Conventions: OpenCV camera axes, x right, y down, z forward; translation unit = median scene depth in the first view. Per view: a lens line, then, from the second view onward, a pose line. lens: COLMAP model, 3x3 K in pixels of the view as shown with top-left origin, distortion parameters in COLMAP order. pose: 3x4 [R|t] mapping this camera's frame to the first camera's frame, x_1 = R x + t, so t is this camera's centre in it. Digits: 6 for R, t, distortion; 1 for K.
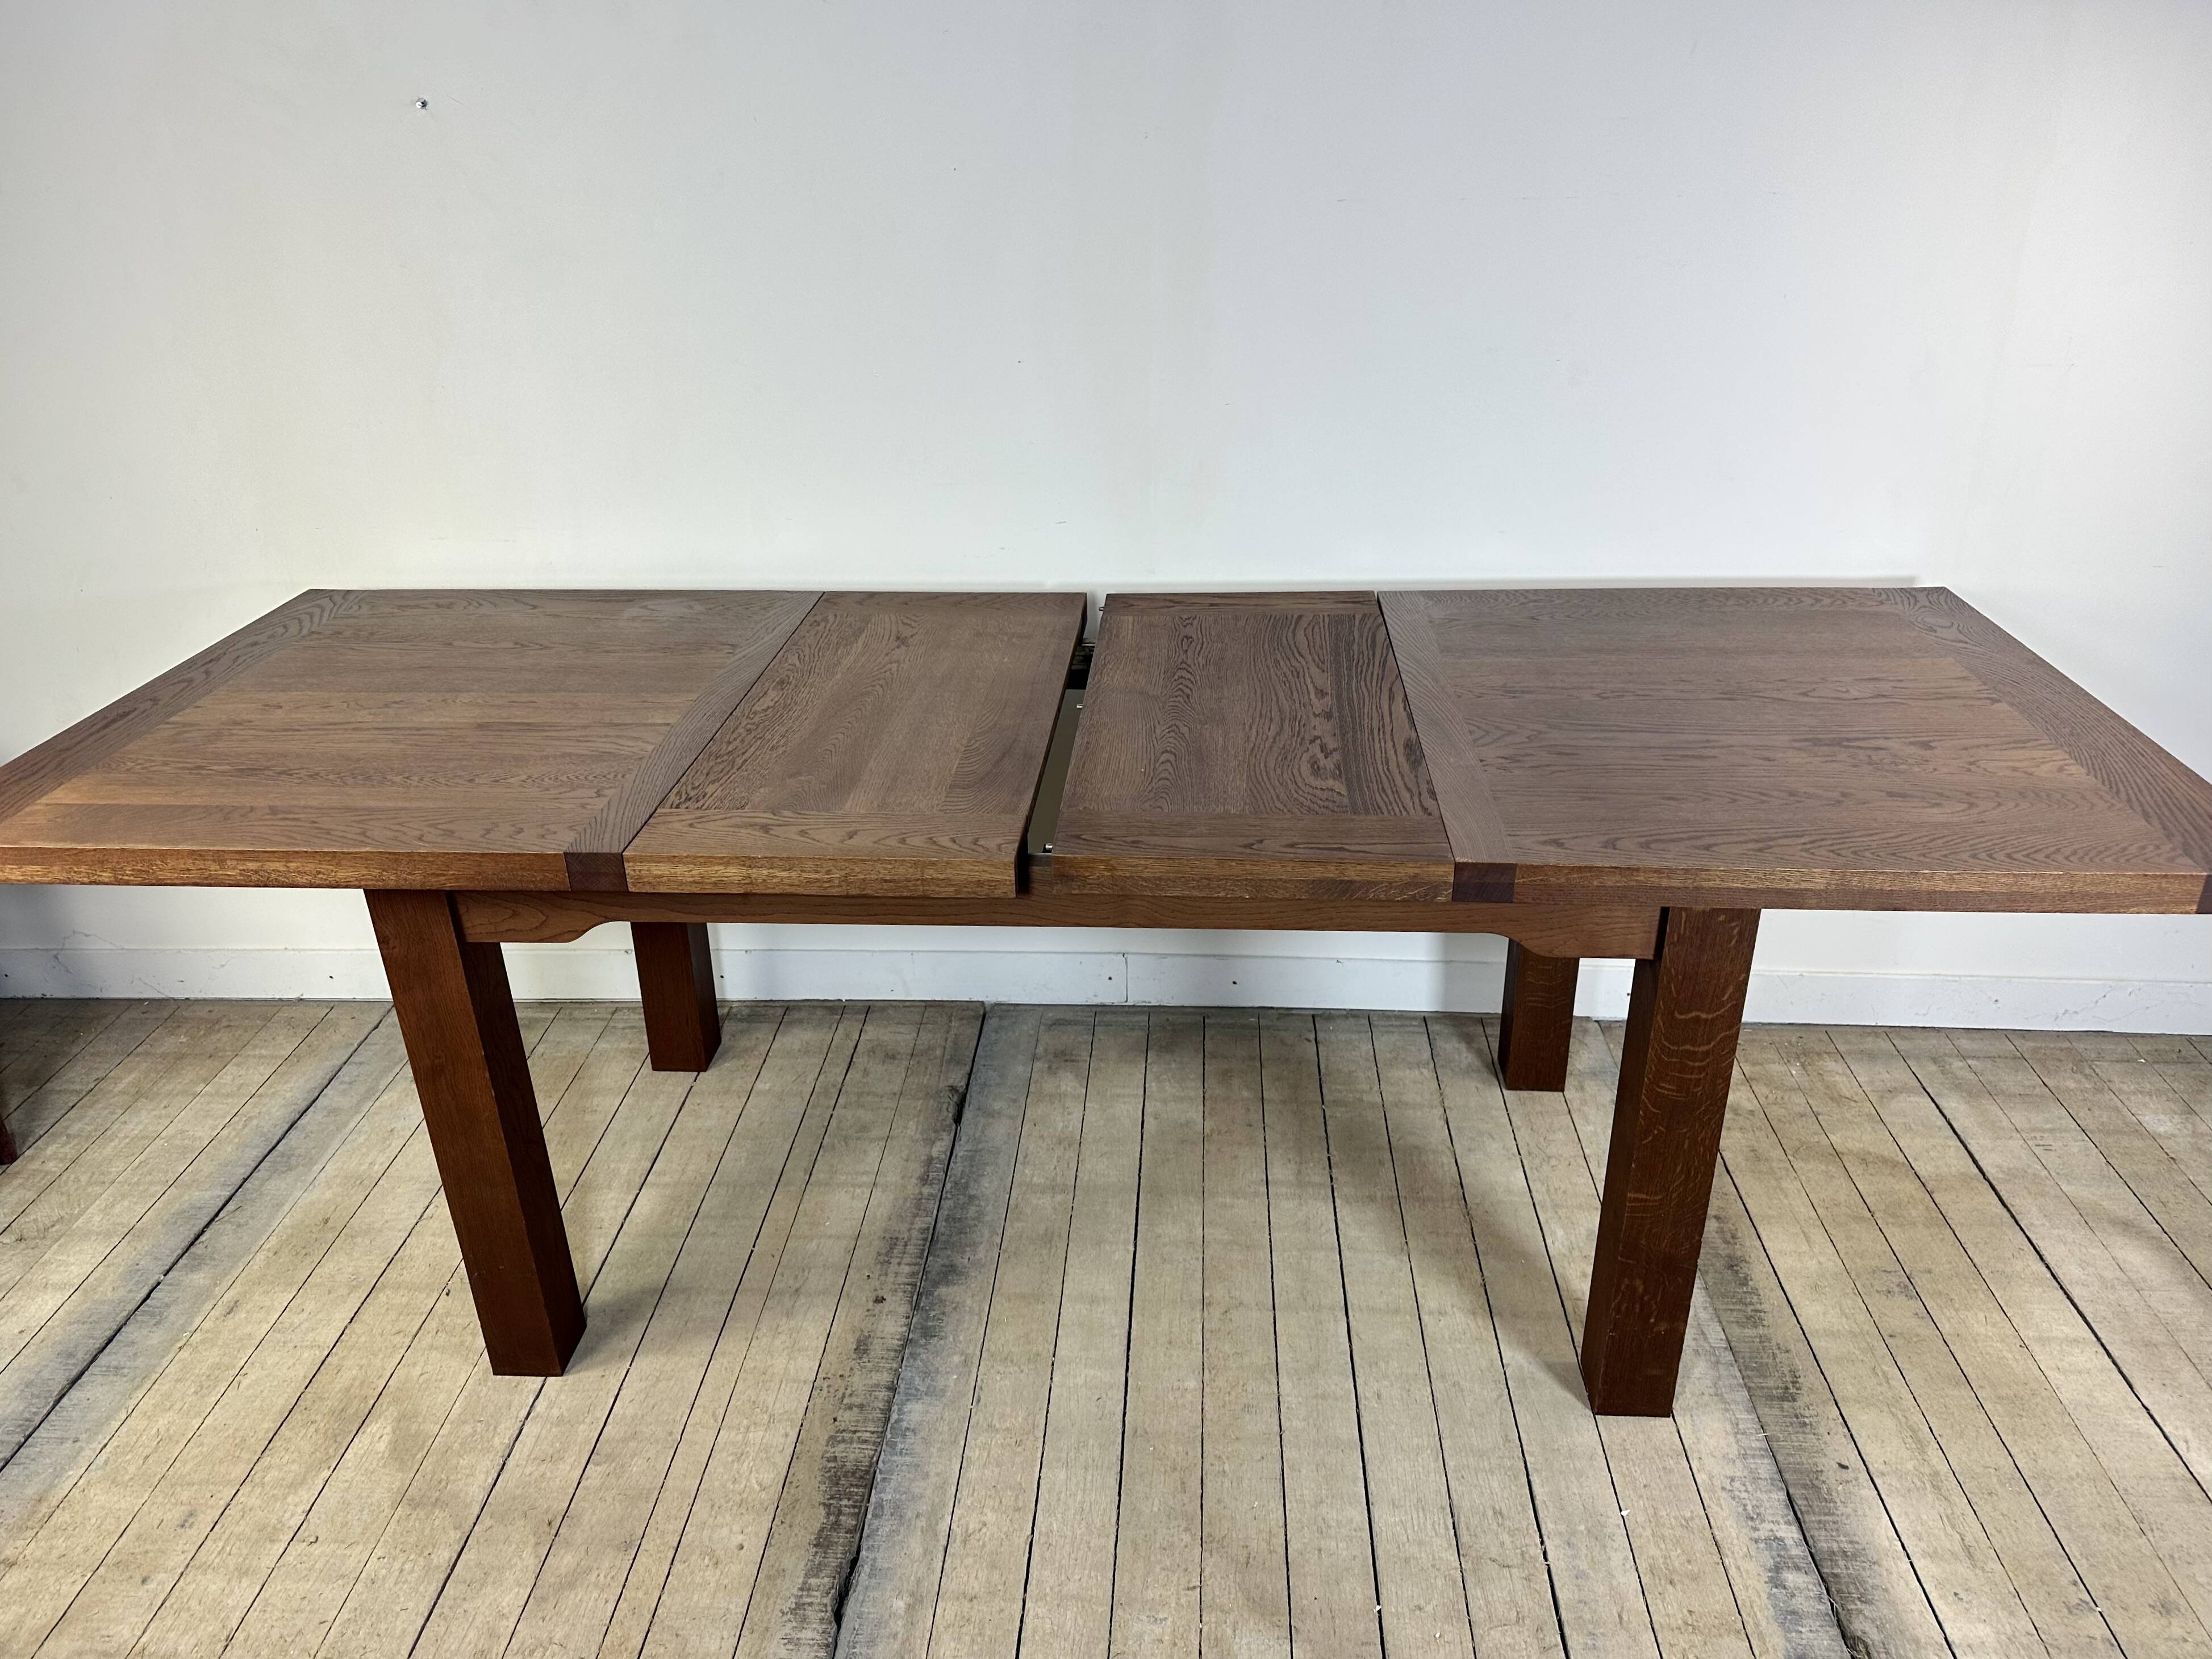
lens RADIAL K [[1588.8, 0, 1101.5], [0, 1588.8, 811.8], [0, 0, 1]] dist [0.033946, -0.040979]
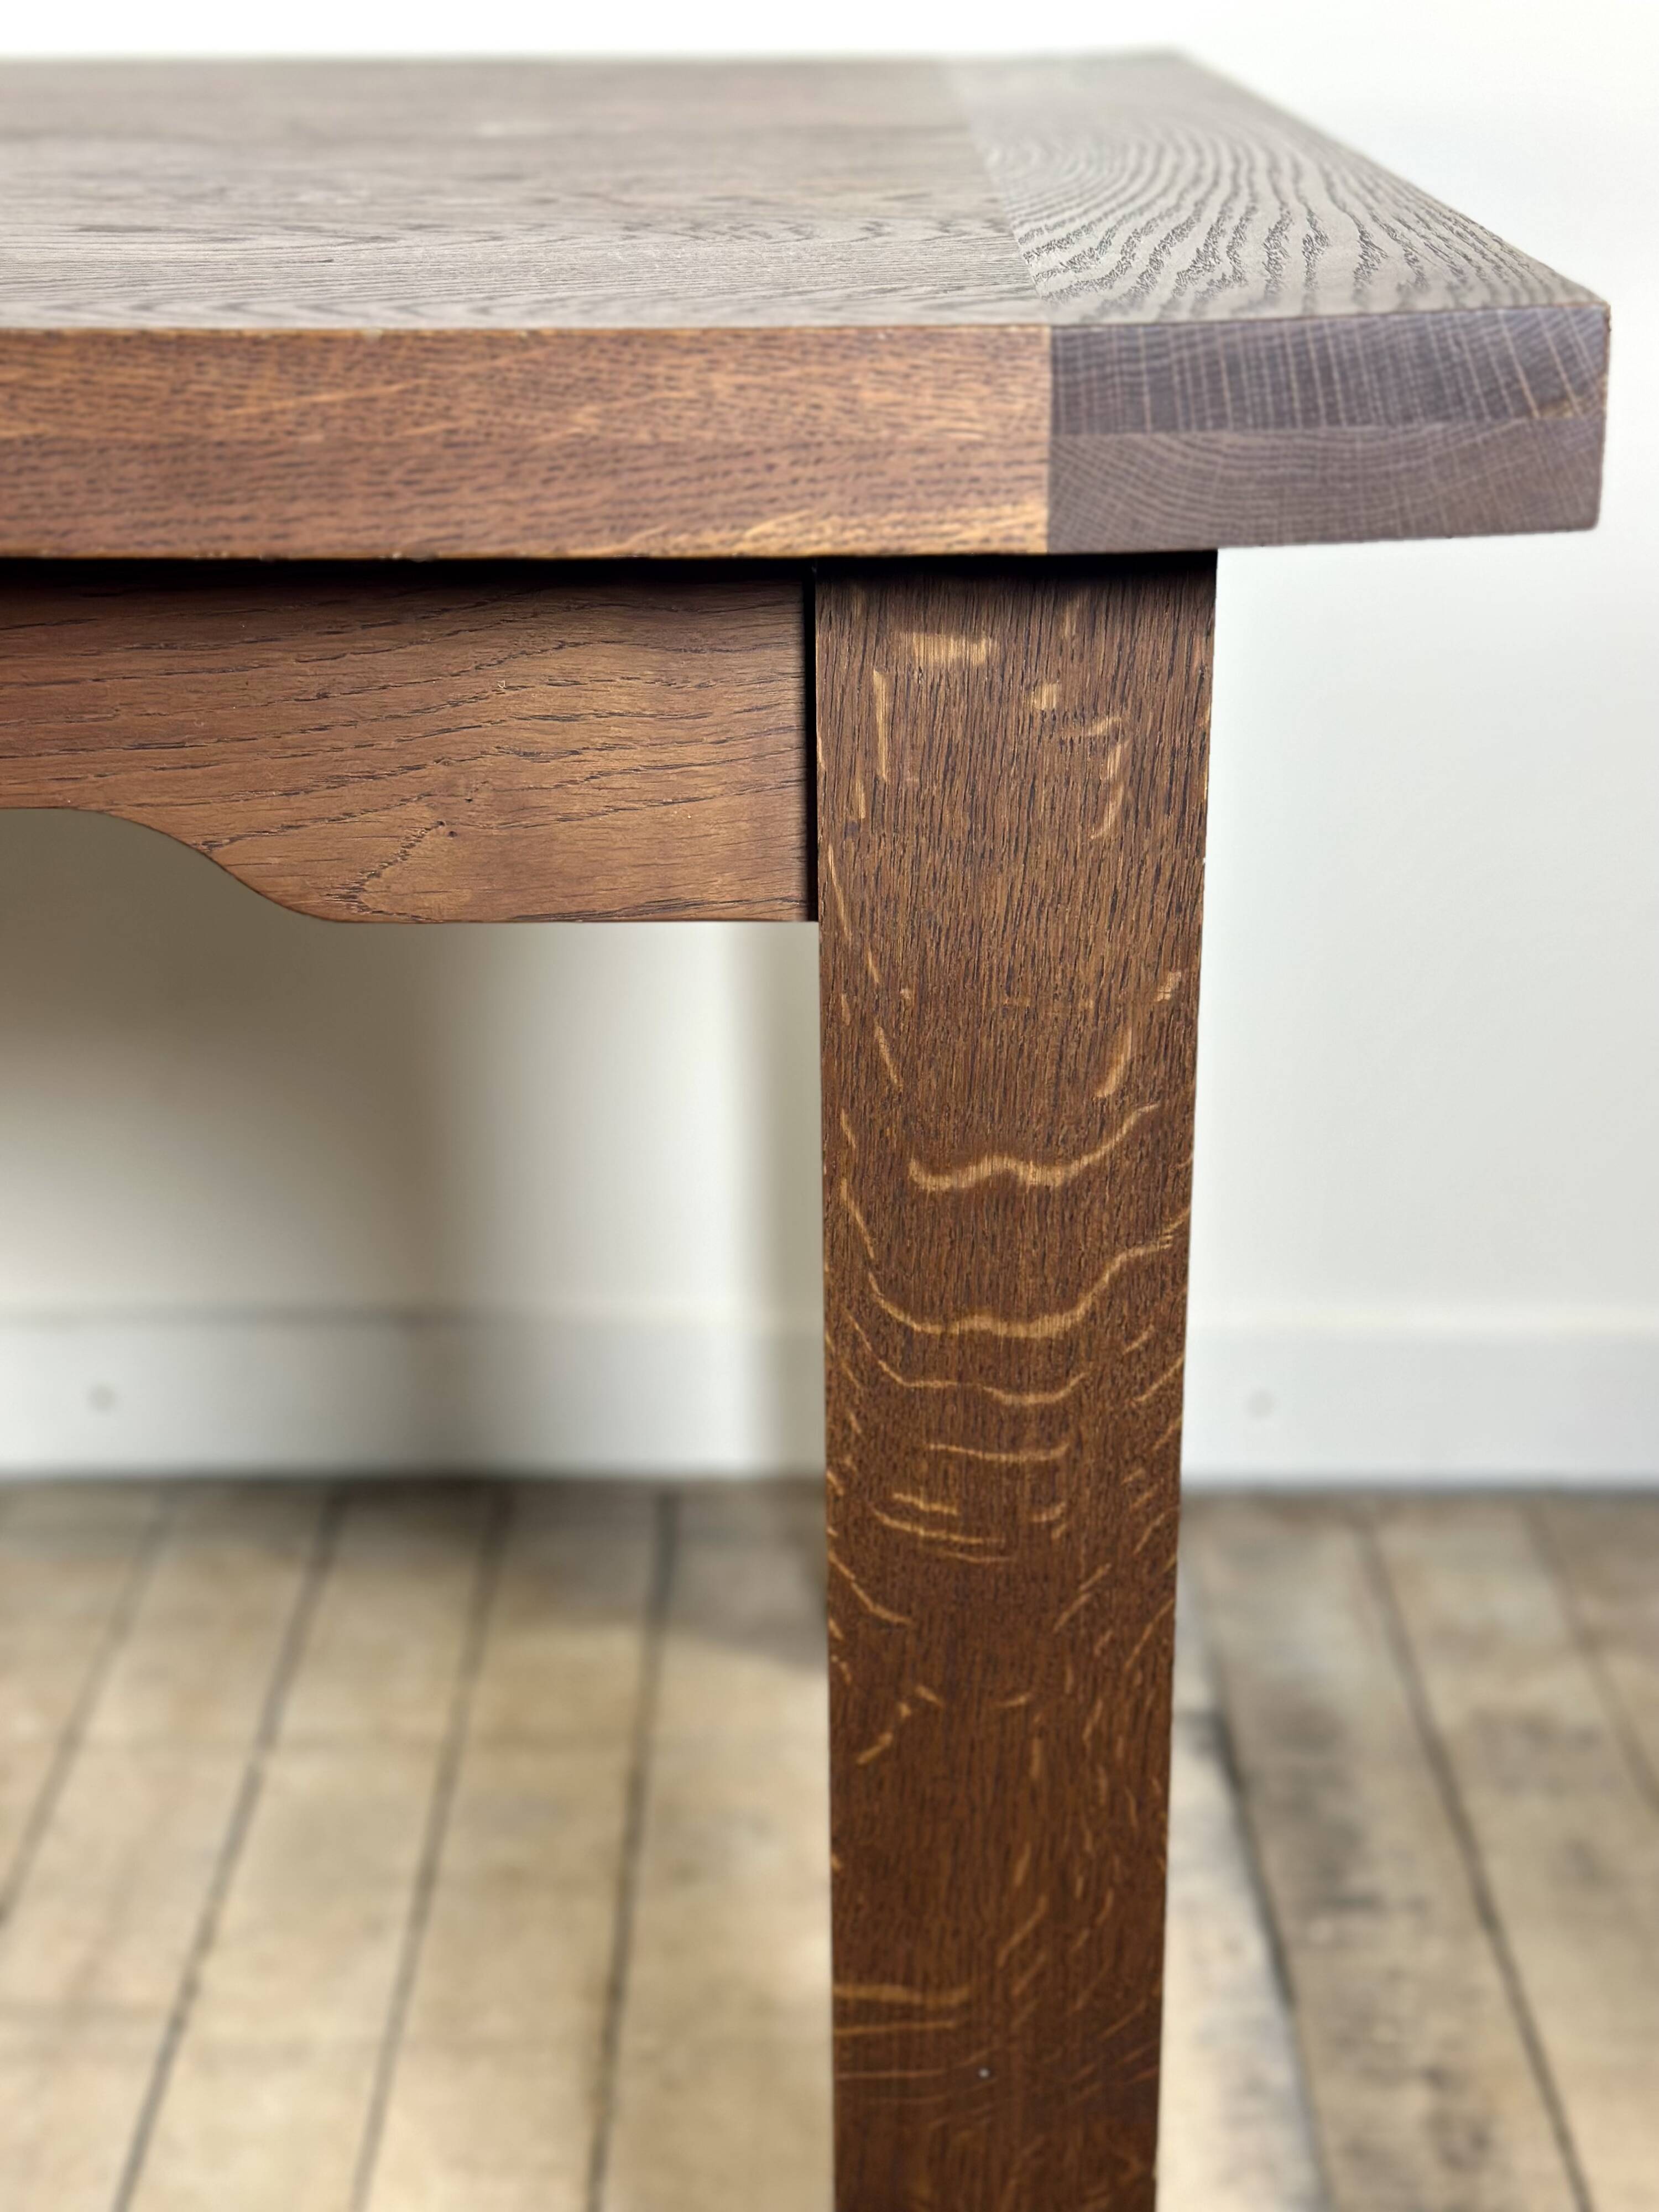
lens RADIAL K [[3066.2, 0, 907.8], [0, 3066.2, 1106.8], [0, 0, 1]] dist [0.142695, 0.000000]
pose [[0.996560, -0.007544, 0.082530, 0.257891], [0.012542, 0.998106, -0.060218, 0.115183], [-0.081919, 0.061046, 0.994768, 0.446834]]
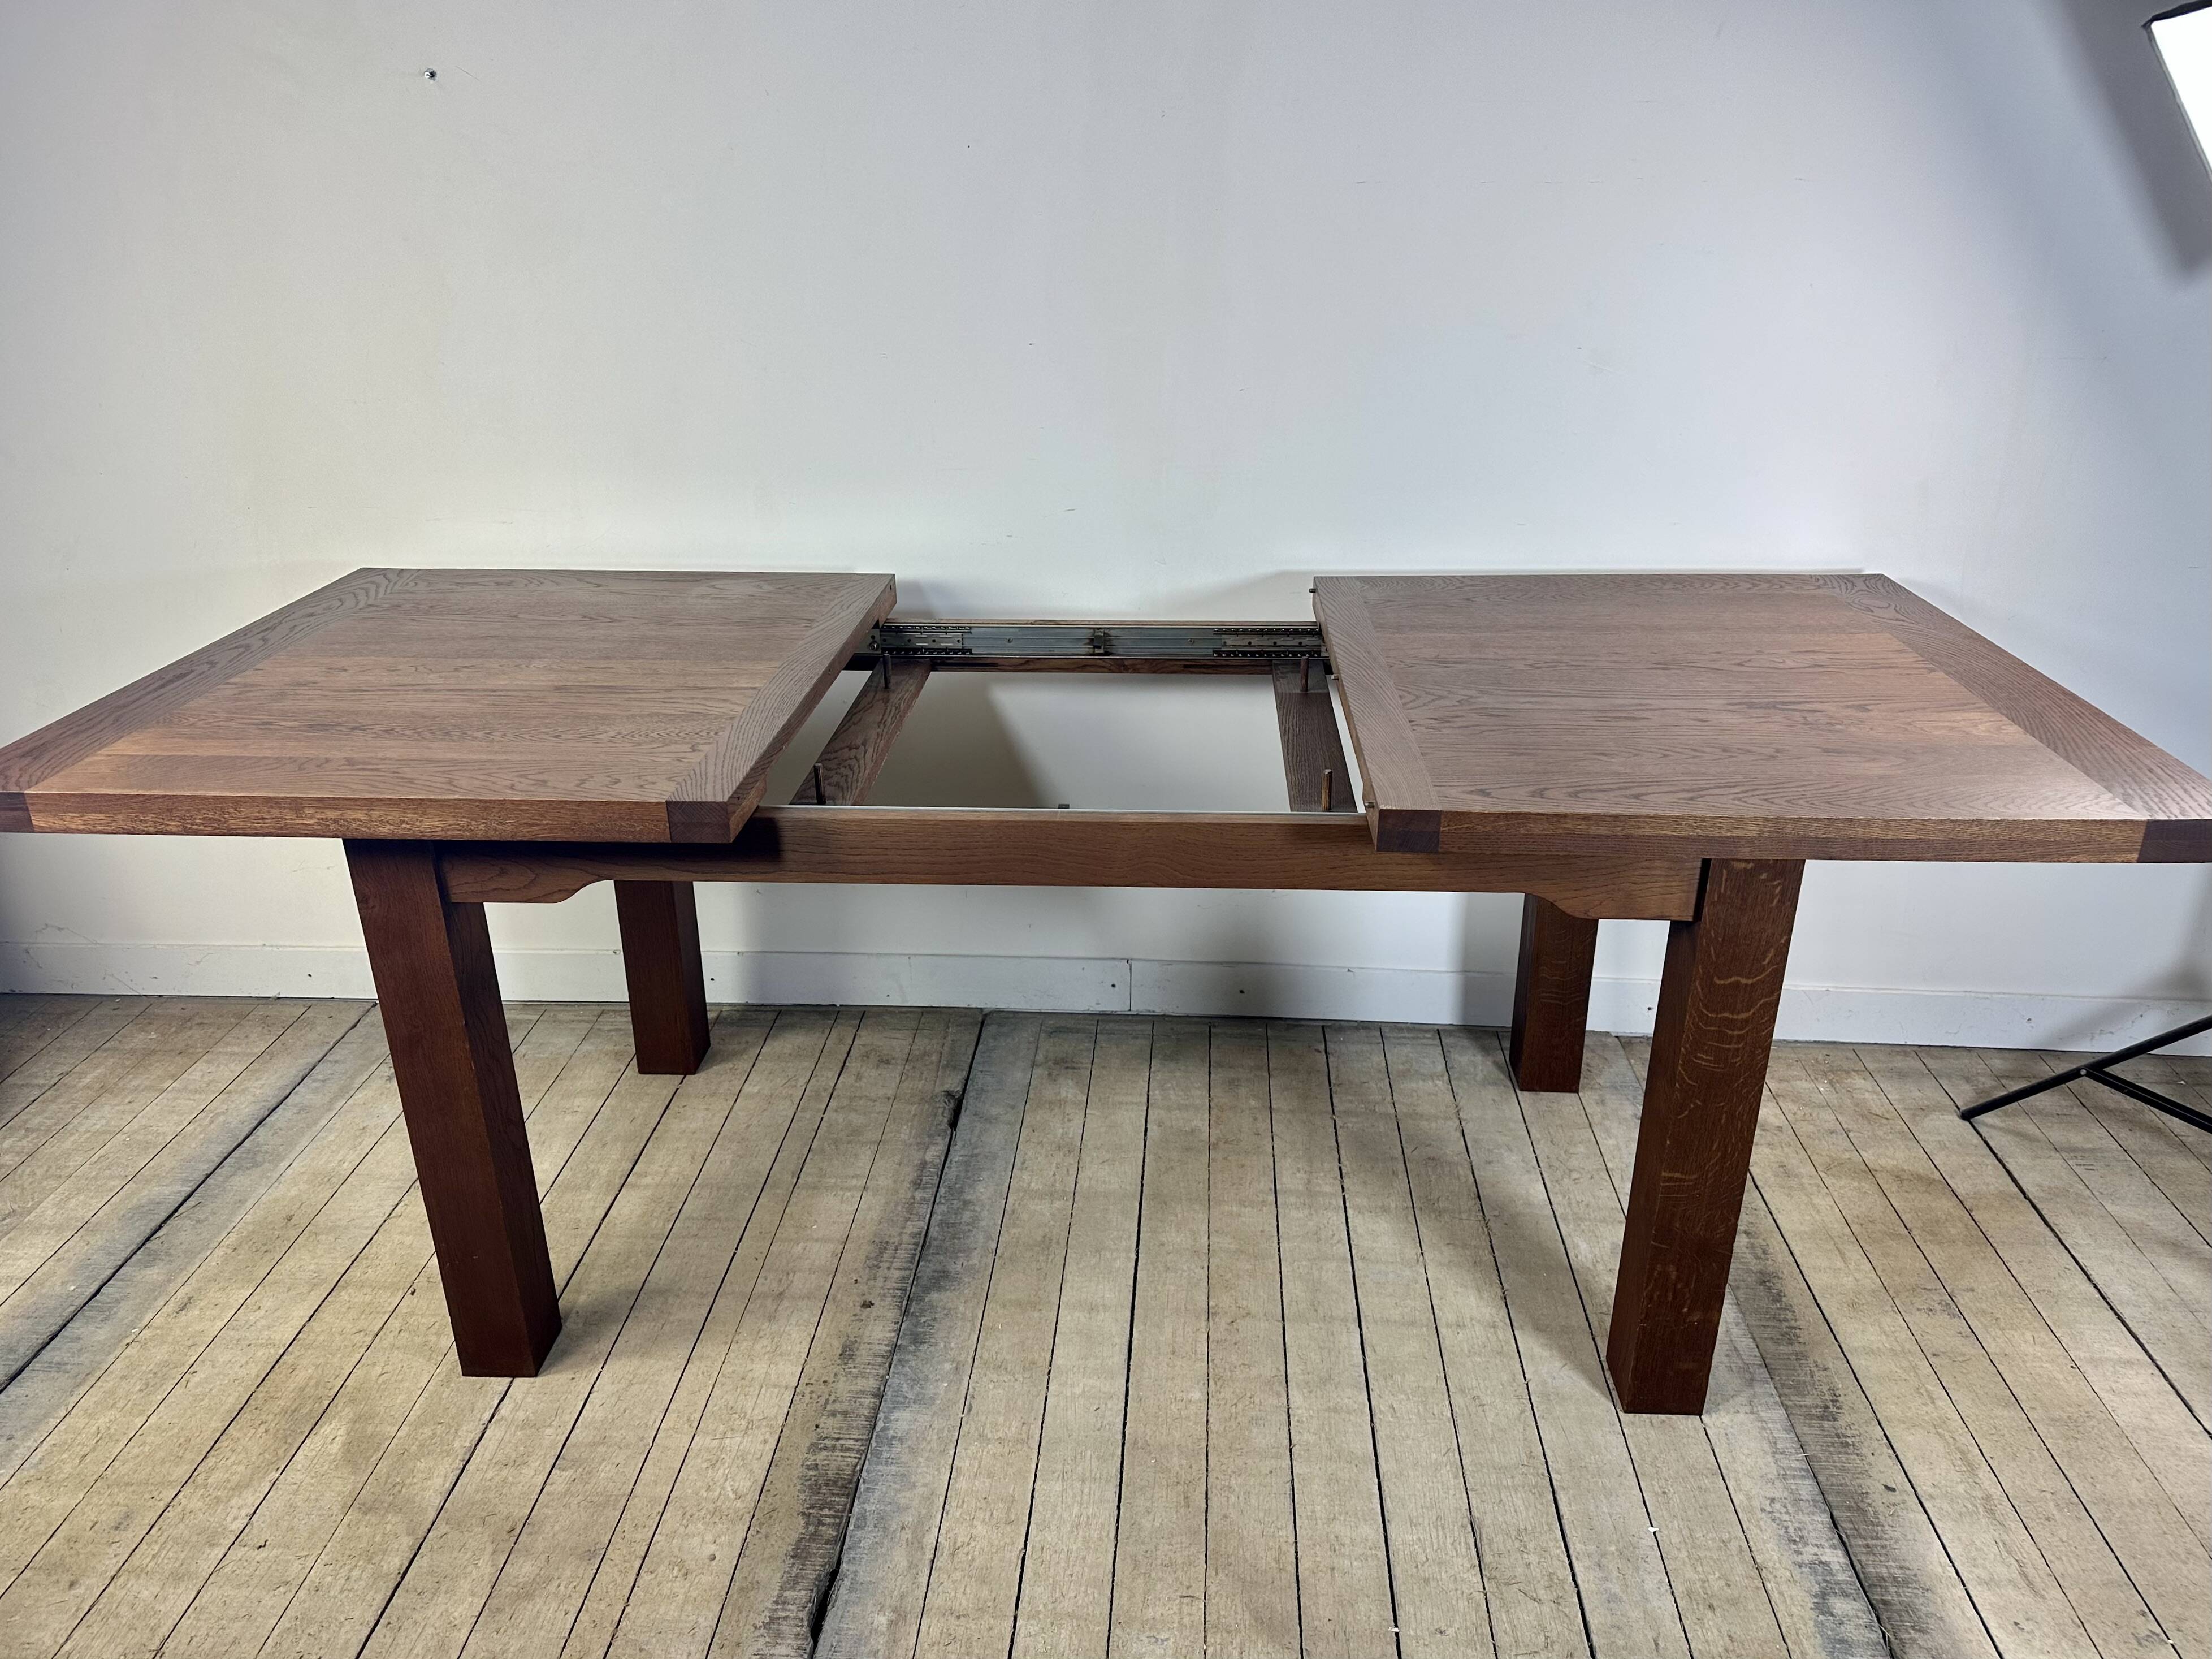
lens RADIAL K [[1588.9, 0, 1104.3], [0, 1588.9, 776.3], [0, 0, 1]] dist [0.033946, -0.040979]
pose [[0.999901, 0.014022, 0.000715, -0.003397], [-0.013951, 0.997976, -0.062046, 0.050006], [-0.001583, 0.062030, 0.998073, 0.033166]]
